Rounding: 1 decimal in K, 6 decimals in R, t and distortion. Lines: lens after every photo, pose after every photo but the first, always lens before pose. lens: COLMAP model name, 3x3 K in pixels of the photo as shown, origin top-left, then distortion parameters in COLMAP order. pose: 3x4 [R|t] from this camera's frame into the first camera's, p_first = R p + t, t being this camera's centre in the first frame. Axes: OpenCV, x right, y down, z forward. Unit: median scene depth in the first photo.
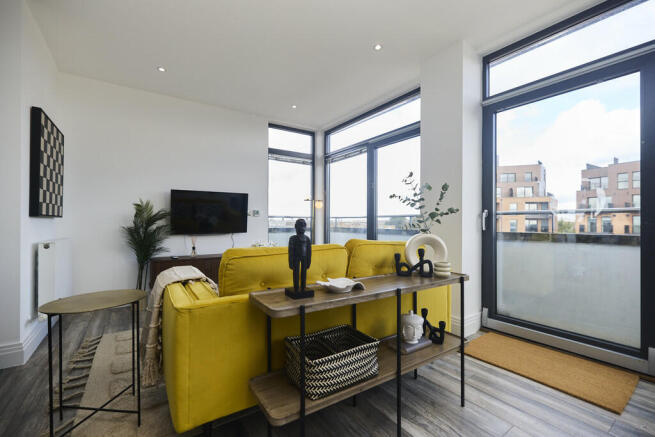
lens RADIAL K [[282.1, 0, 327.2], [0, 282.1, 223.4], [0, 0, 1]] dist [-0.000433, 0.000034]
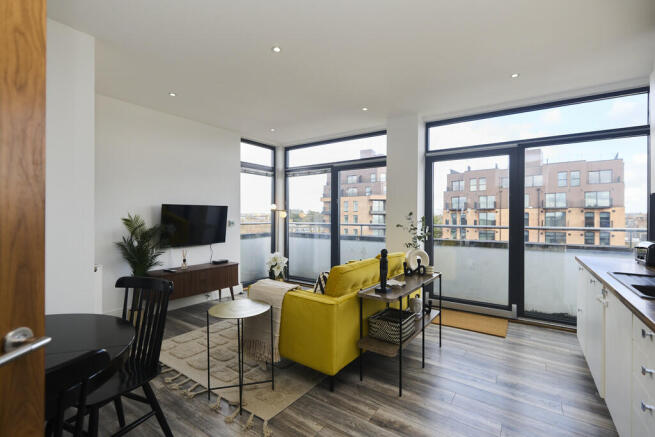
lens RADIAL K [[296.9, 0, 327.5], [0, 296.9, 218.5], [0, 0, 1]] dist [0.000728, 0.000026]
pose [[0.936079, -0.001353, 0.351788, -0.361521], [-0.000941, 0.999979, 0.006352, -0.073823], [-0.351790, -0.006277, 0.936058, -0.213287]]
